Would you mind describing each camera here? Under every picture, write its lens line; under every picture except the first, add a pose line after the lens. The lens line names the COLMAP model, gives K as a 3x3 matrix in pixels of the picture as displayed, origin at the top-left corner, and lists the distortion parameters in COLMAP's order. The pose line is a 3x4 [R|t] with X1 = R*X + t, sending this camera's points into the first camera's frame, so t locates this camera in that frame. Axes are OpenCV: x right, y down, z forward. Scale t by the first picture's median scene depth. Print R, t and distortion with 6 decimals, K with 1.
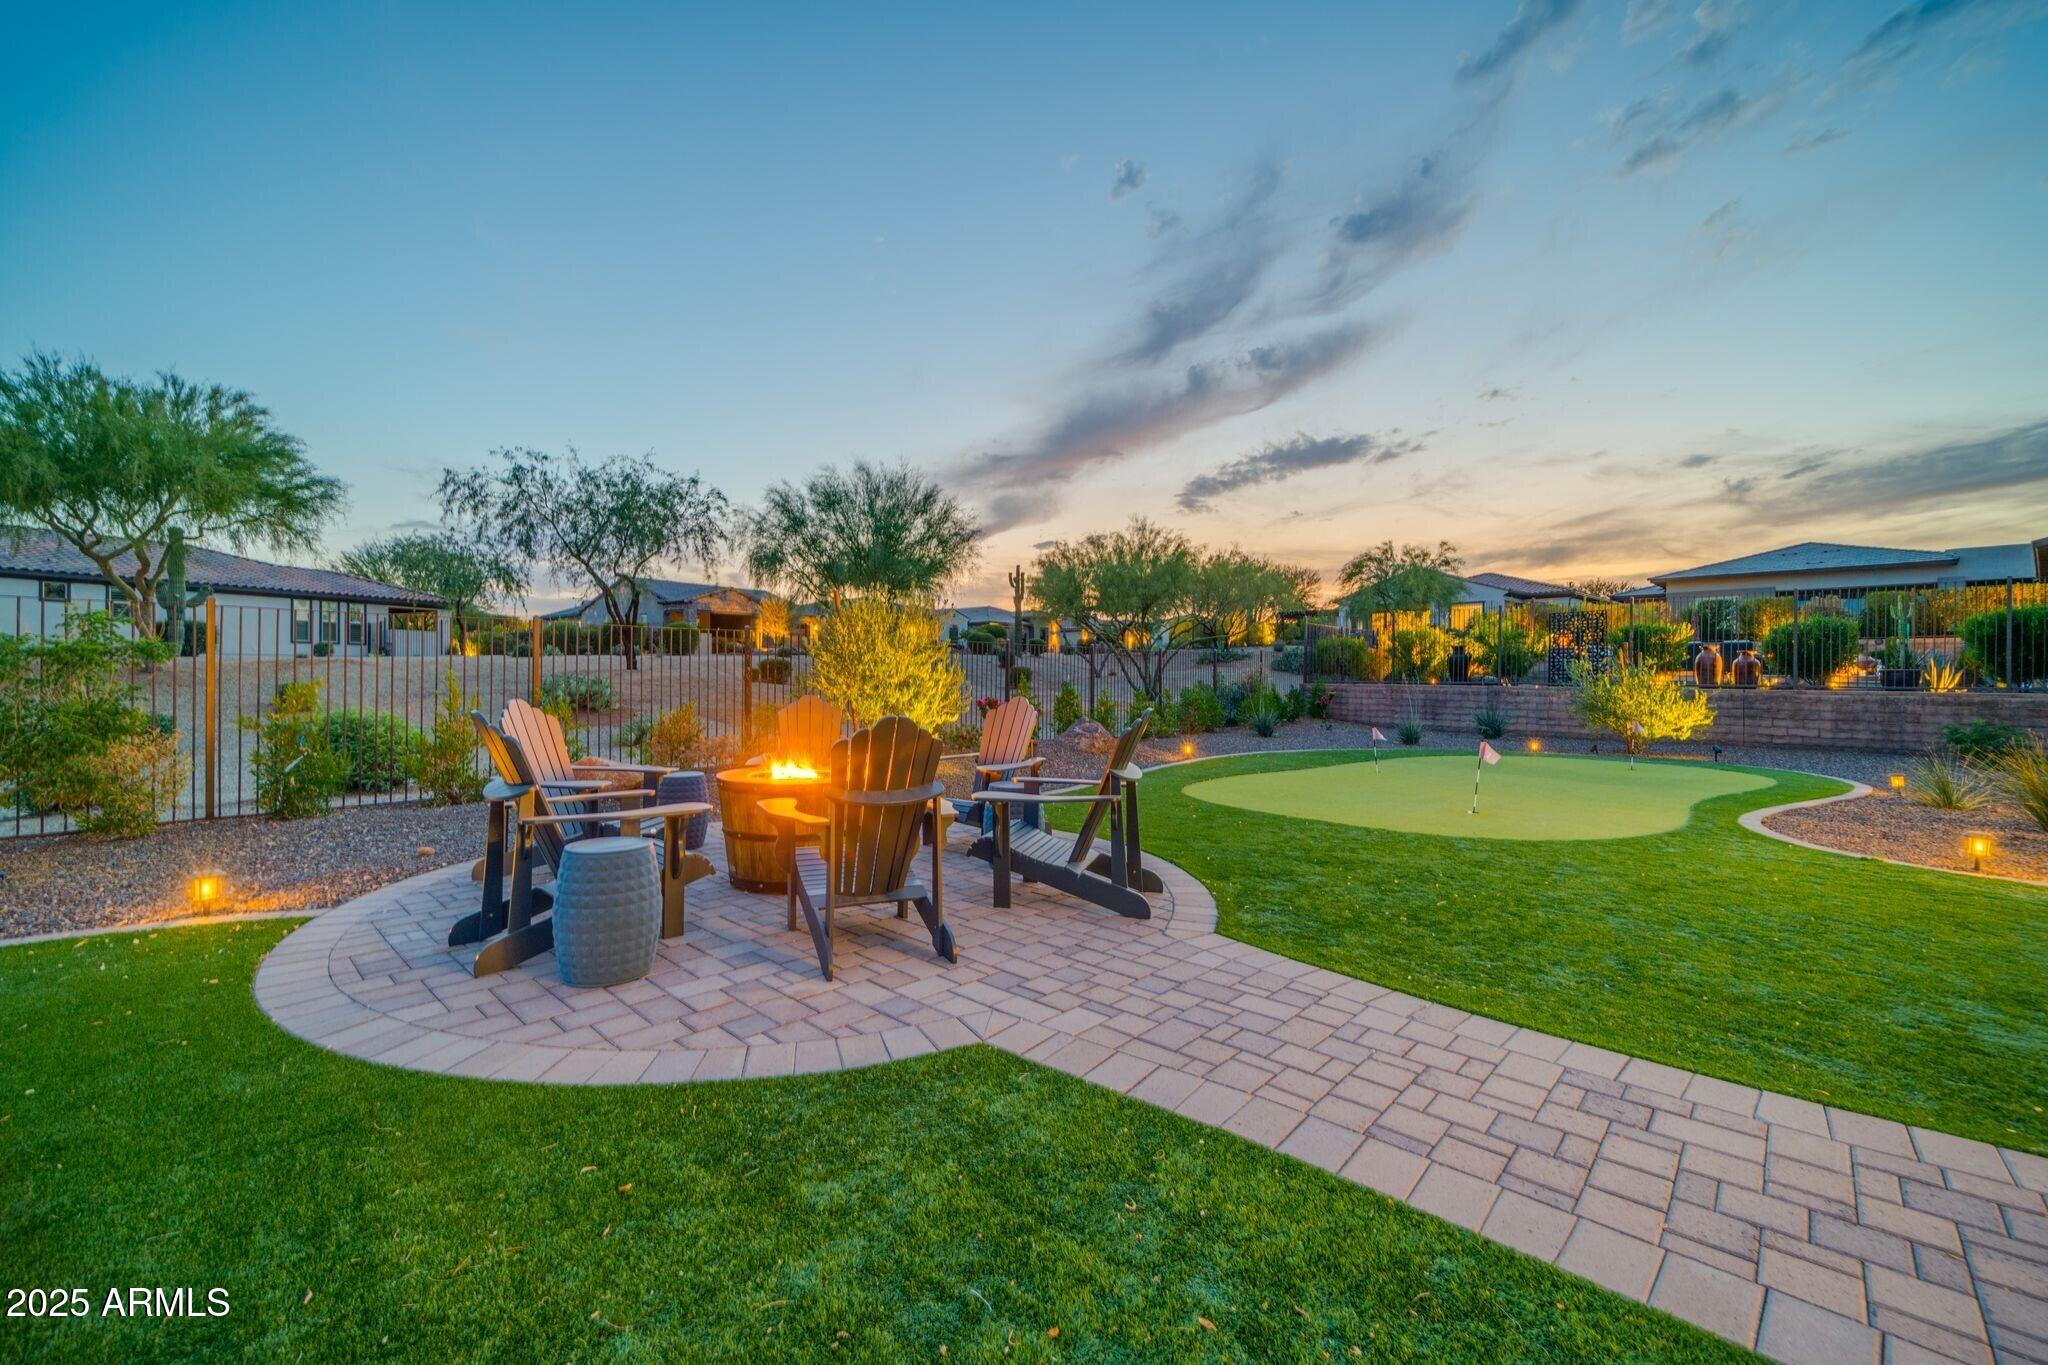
lens RADIAL K [[816.5, 0, 992.8], [0, 816.5, 671.2], [0, 0, 1]] dist [0.000973, -0.000604]
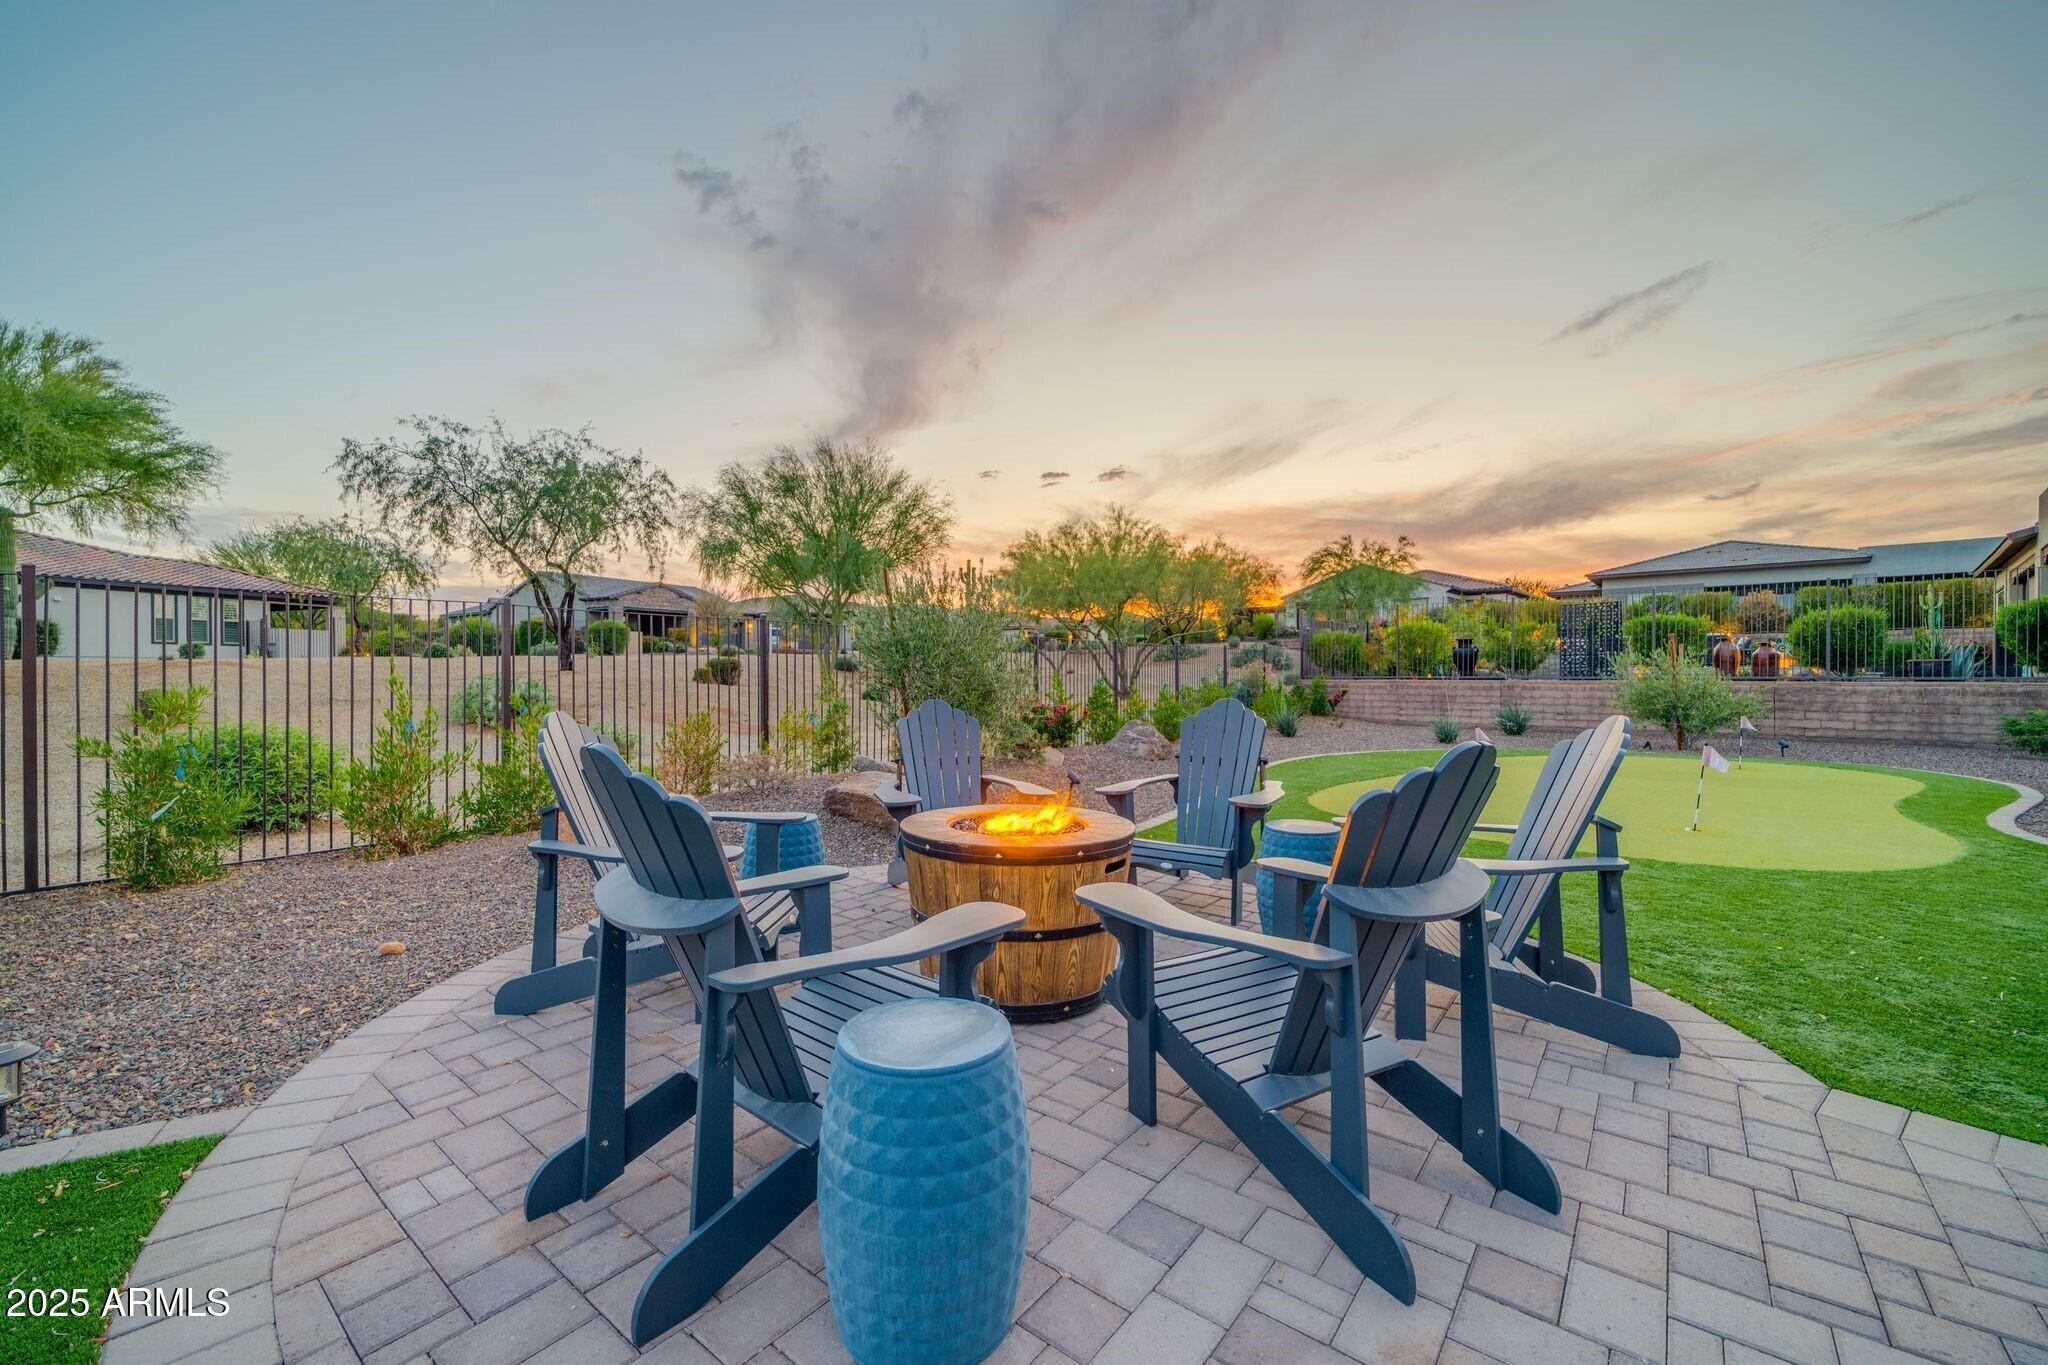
lens RADIAL K [[816.5, 0, 990.4], [0, 816.5, 674.8], [0, 0, 1]] dist [0.000973, -0.000604]
pose [[0.995971, -0.008055, 0.089308, -0.067460], [0.007572, 0.999955, 0.005755, 0.001060], [-0.089351, -0.005056, 0.995987, 0.076414]]
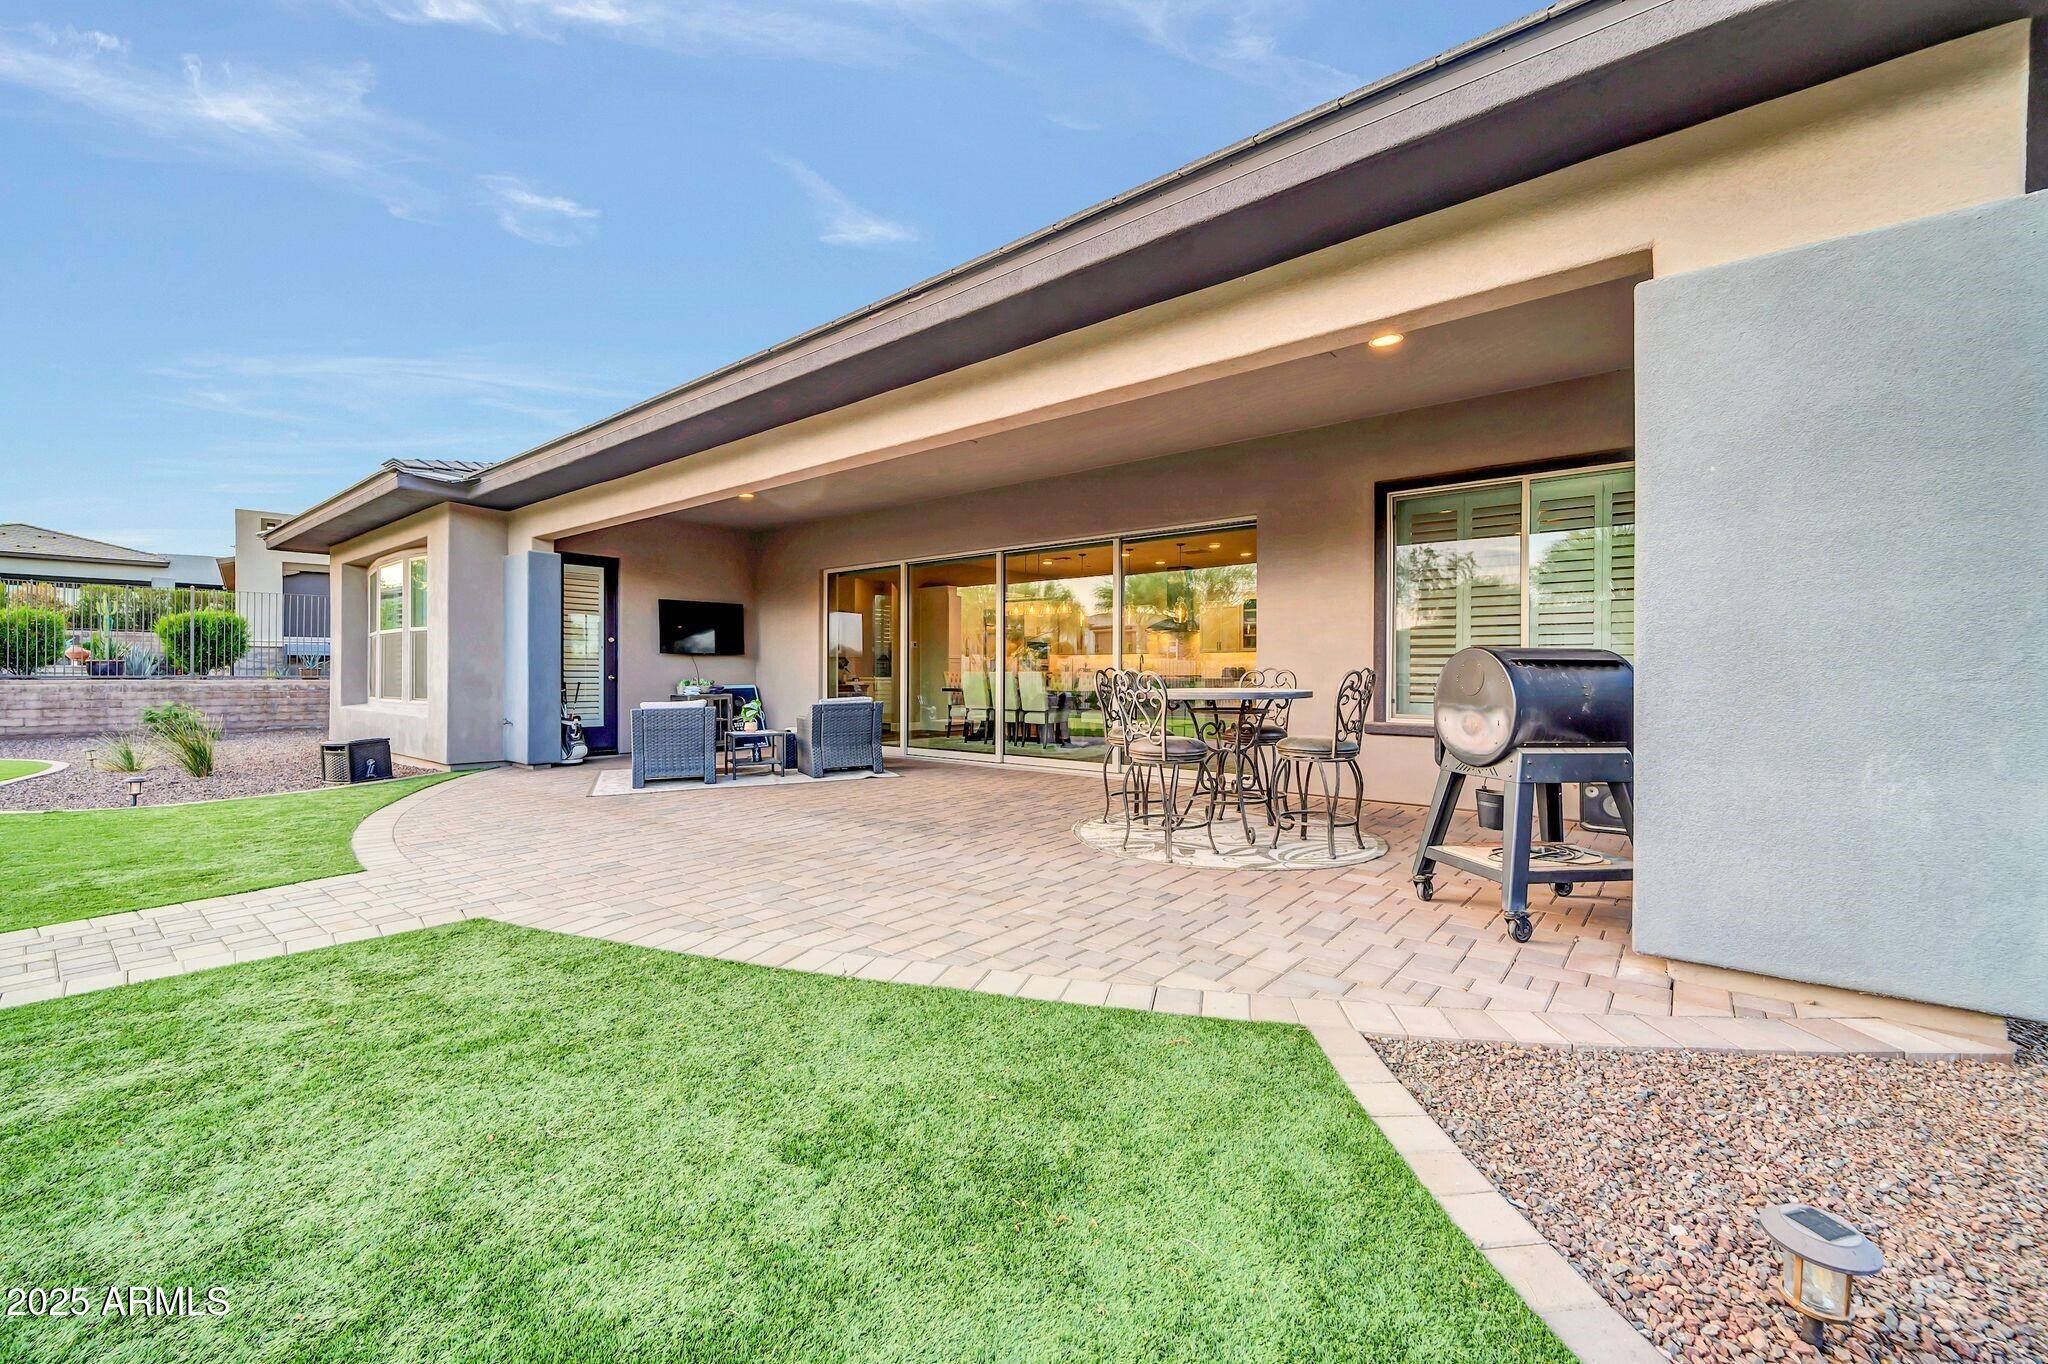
lens RADIAL K [[816.5, 0, 1027.5], [0, 816.5, 675.1], [0, 0, 1]] dist [0.000973, -0.000604]
pose [[-0.101902, -0.007808, 0.994764, -0.078664], [-0.007791, 0.999945, 0.007051, 0.000236], [-0.994764, -0.007032, -0.101958, -0.086586]]
